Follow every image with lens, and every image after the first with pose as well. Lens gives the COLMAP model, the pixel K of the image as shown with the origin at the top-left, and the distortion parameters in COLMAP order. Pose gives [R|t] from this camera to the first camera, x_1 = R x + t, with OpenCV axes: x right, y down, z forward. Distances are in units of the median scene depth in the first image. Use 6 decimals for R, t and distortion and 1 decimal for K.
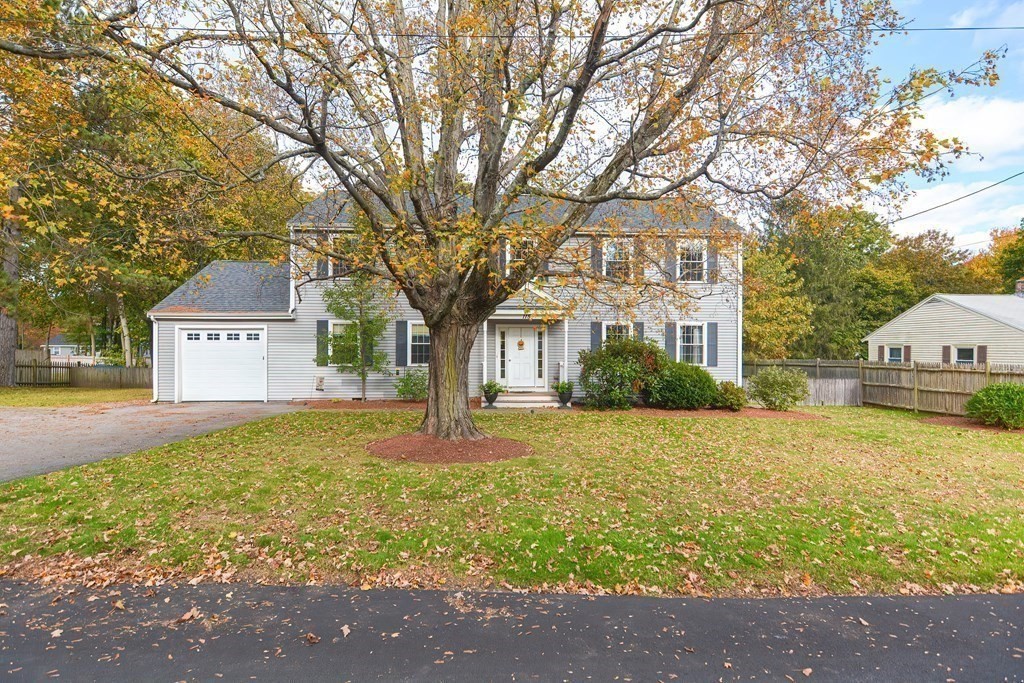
lens RADIAL K [[494.0, 0, 511.2], [0, 494.0, 343.7], [0, 0, 1]] dist [0.002862, -0.009785]
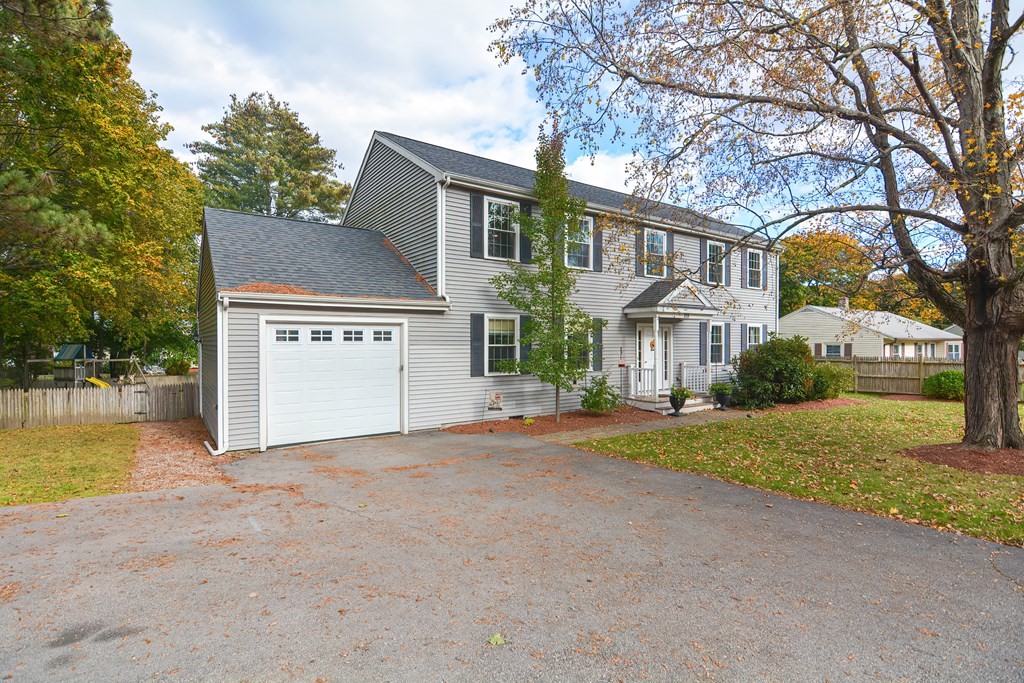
lens RADIAL K [[494.0, 0, 511.2], [0, 494.0, 341.0], [0, 0, 1]] dist [0.002862, -0.009785]
pose [[0.850781, -0.002186, 0.525516, -0.722778], [0.001656, 0.999998, 0.001477, -0.008094], [-0.525518, -0.000386, 0.850783, 0.355111]]
